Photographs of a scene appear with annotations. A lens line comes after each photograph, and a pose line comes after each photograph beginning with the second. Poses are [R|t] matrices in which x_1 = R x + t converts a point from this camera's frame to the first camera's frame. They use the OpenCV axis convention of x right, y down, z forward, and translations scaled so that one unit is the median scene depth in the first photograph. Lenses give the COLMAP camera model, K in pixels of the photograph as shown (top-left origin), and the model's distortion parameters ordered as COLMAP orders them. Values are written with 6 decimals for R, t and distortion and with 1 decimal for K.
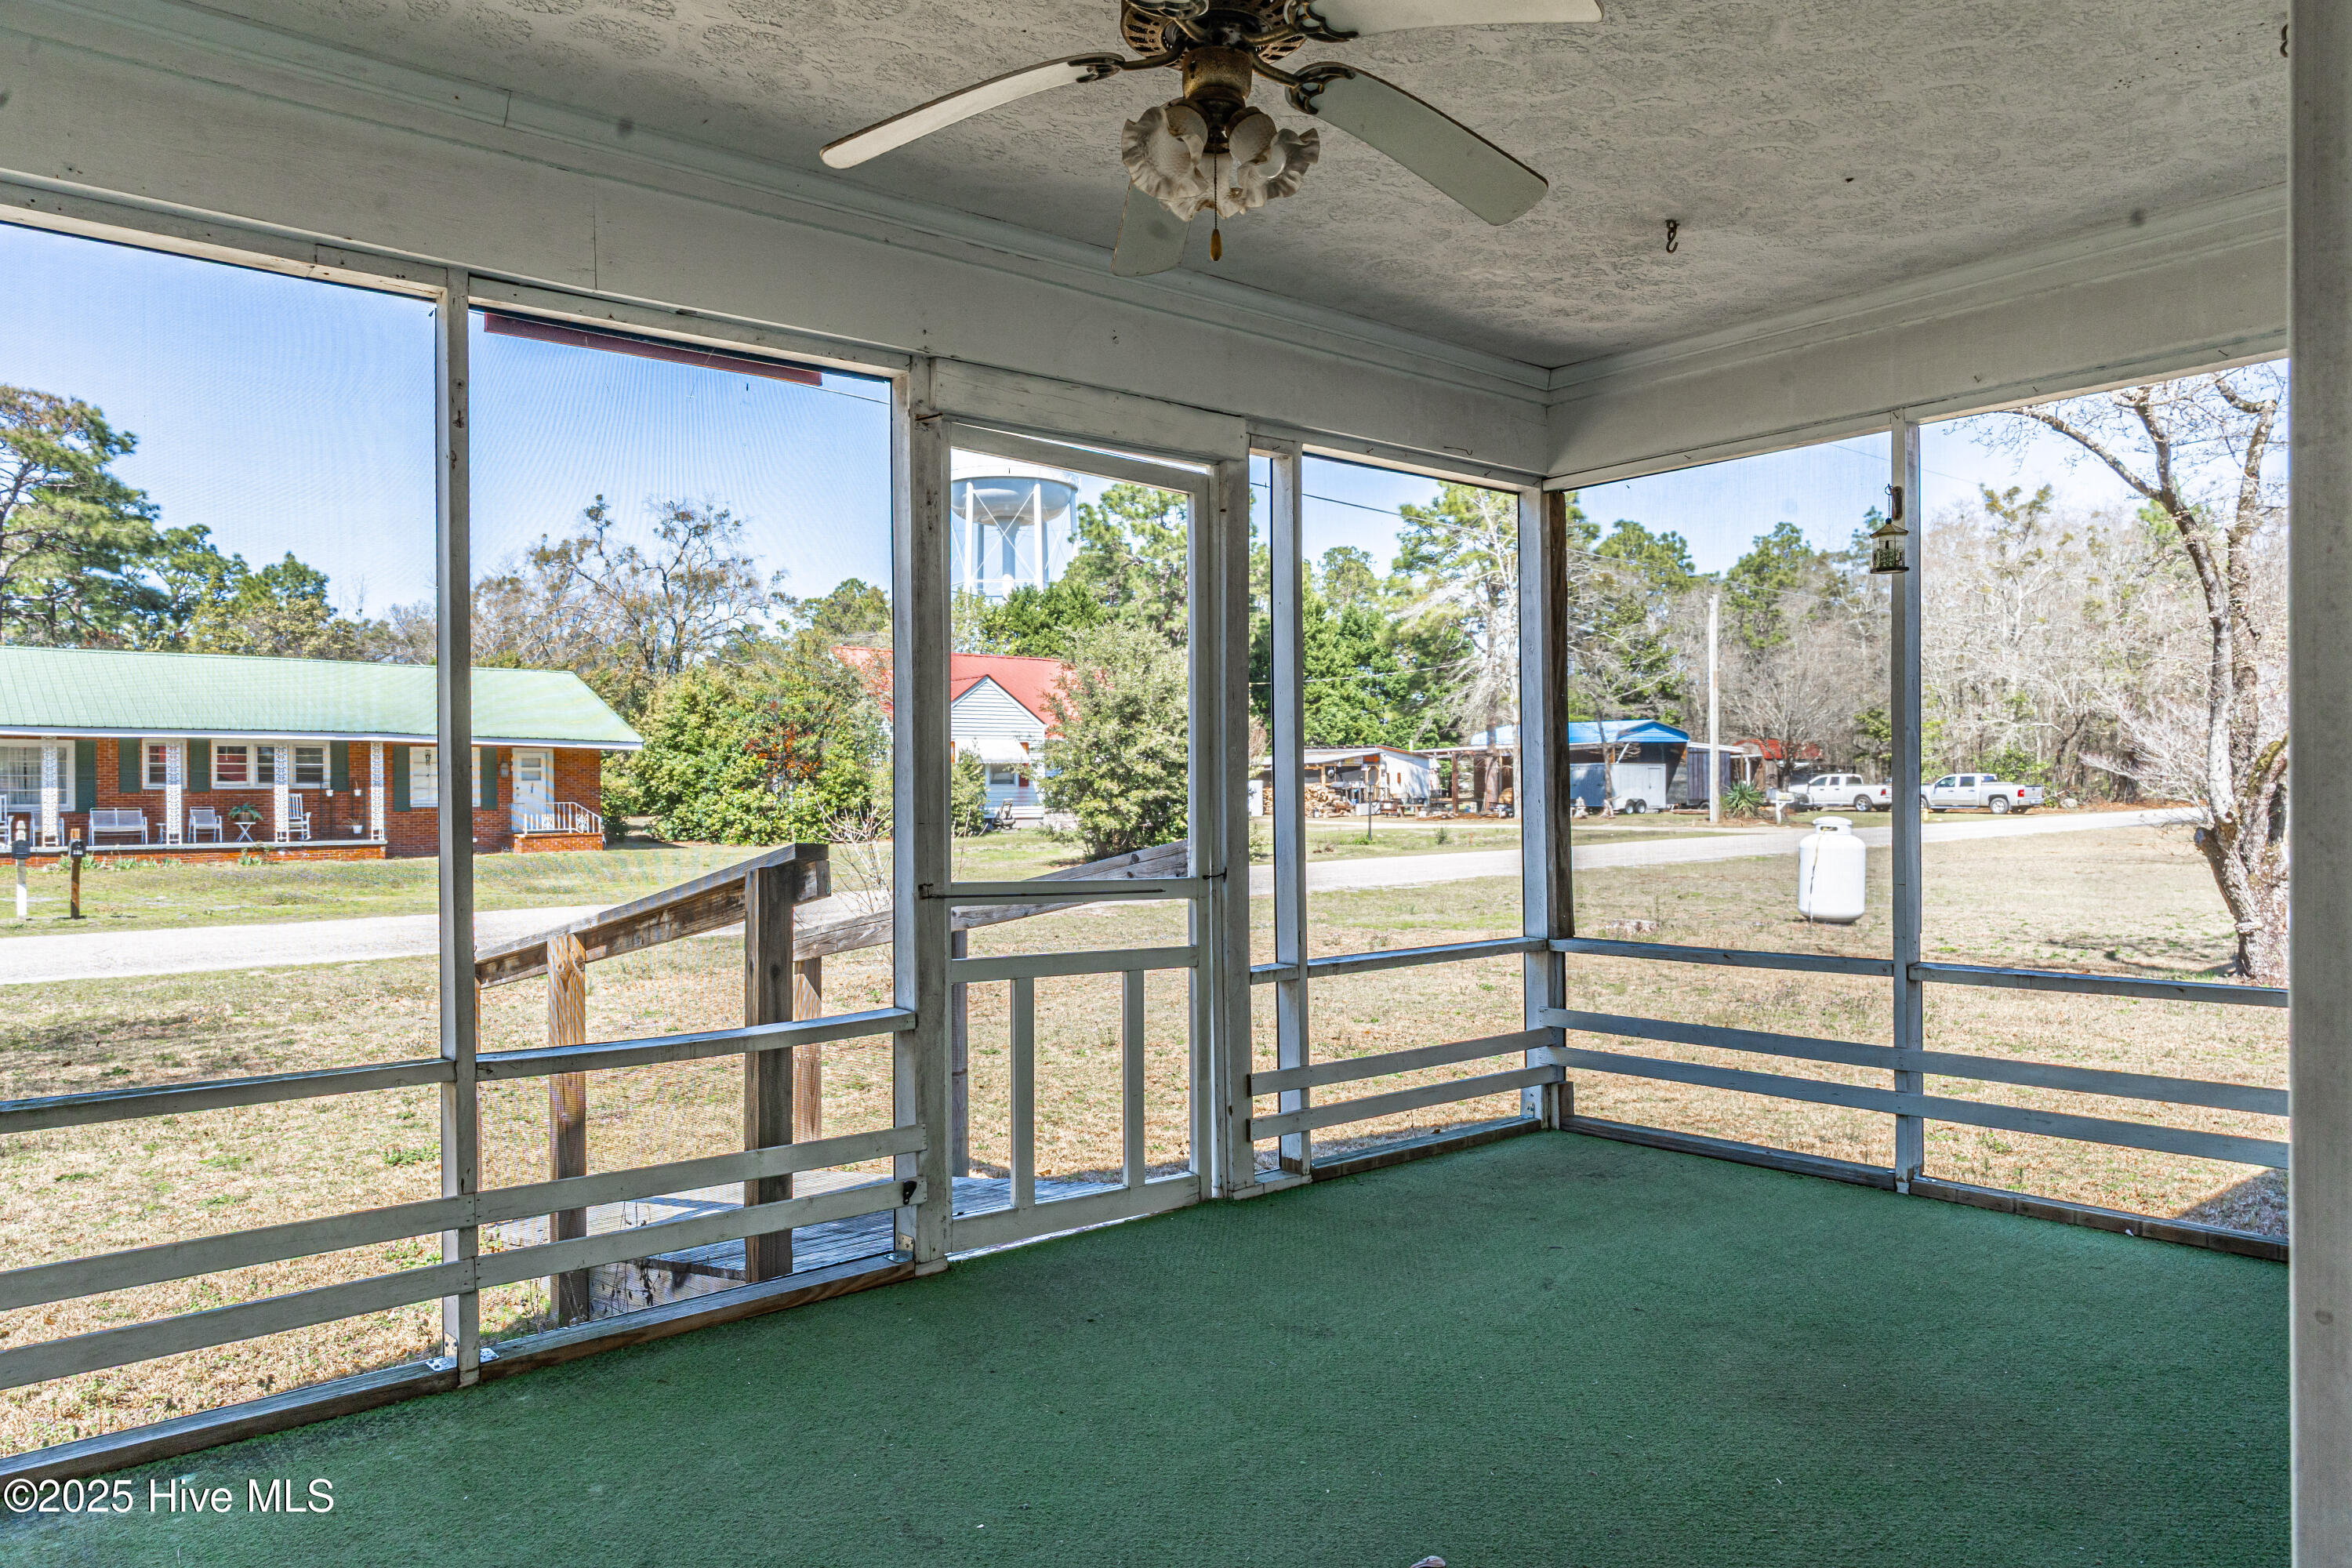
lens RADIAL K [[1574.6, 0, 1164.0], [0, 1574.6, 796.8], [0, 0, 1]] dist [-0.003689, 0.001213]
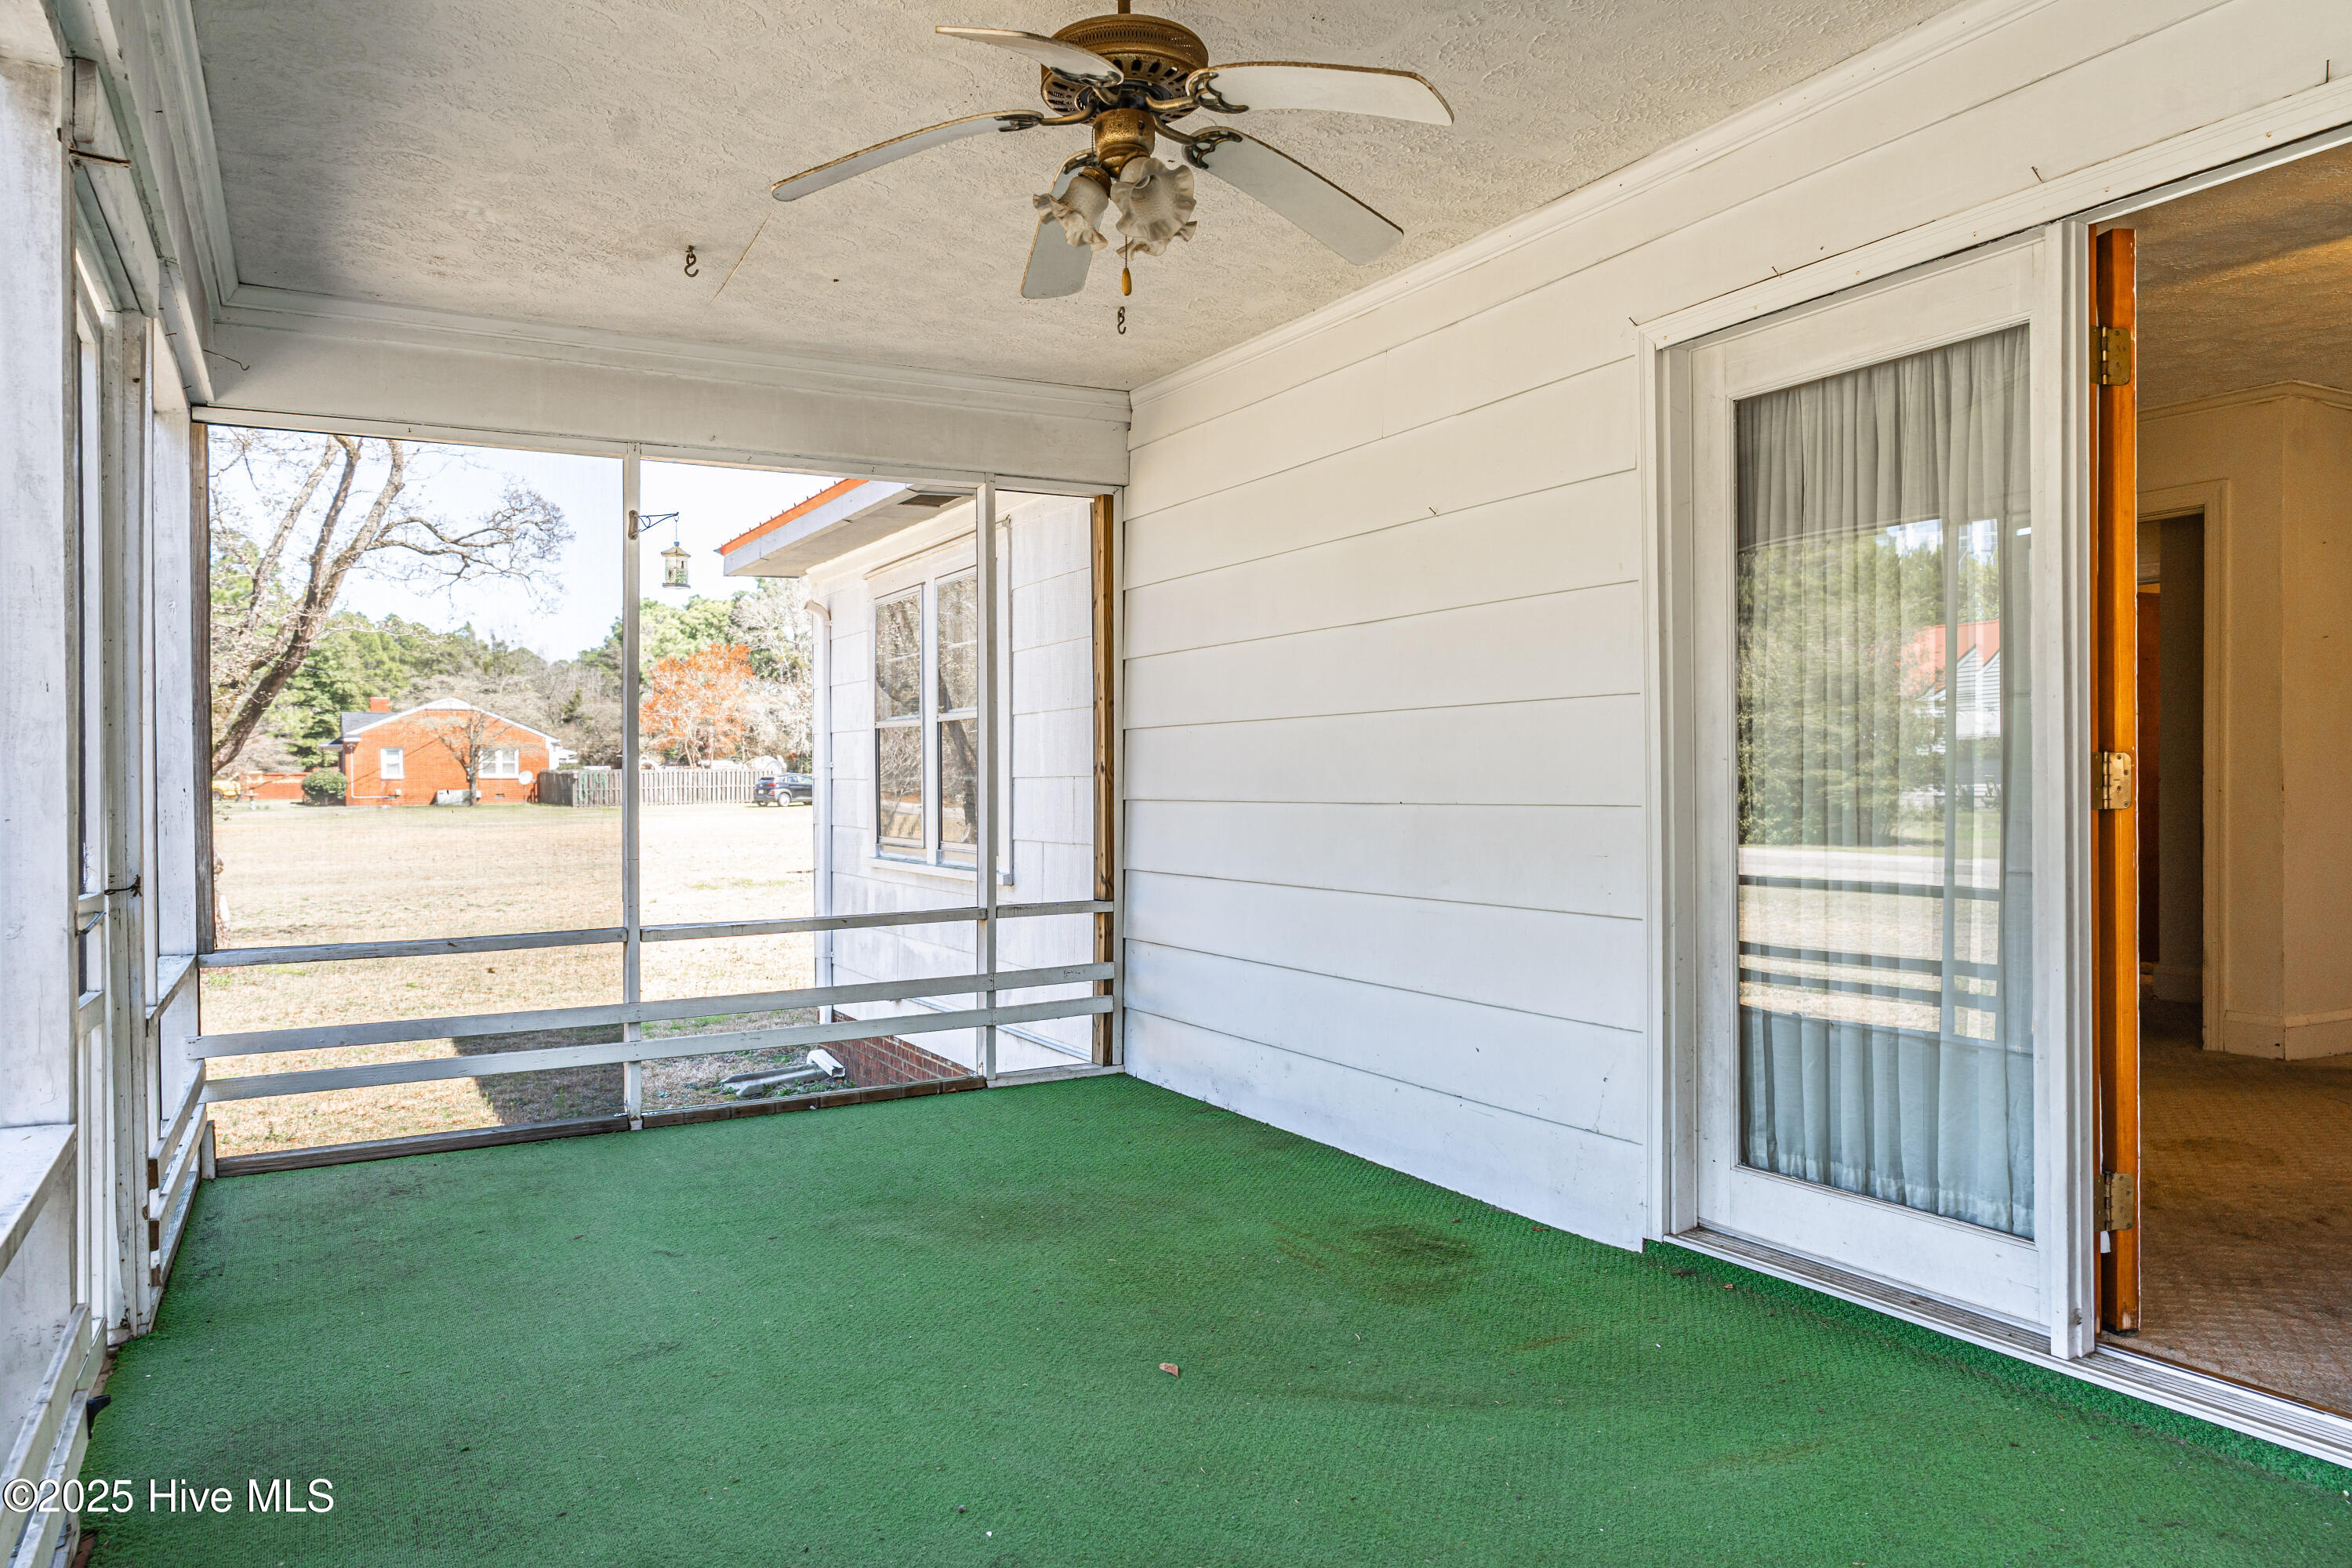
lens RADIAL K [[1574.6, 0, 1164.0], [0, 1574.6, 796.8], [0, 0, 1]] dist [-0.003689, 0.001213]
pose [[0.192460, -0.004671, 0.981294, -0.687669], [0.010092, 0.999945, 0.002781, 0.013145], [-0.981253, 0.009368, 0.192497, 0.478815]]
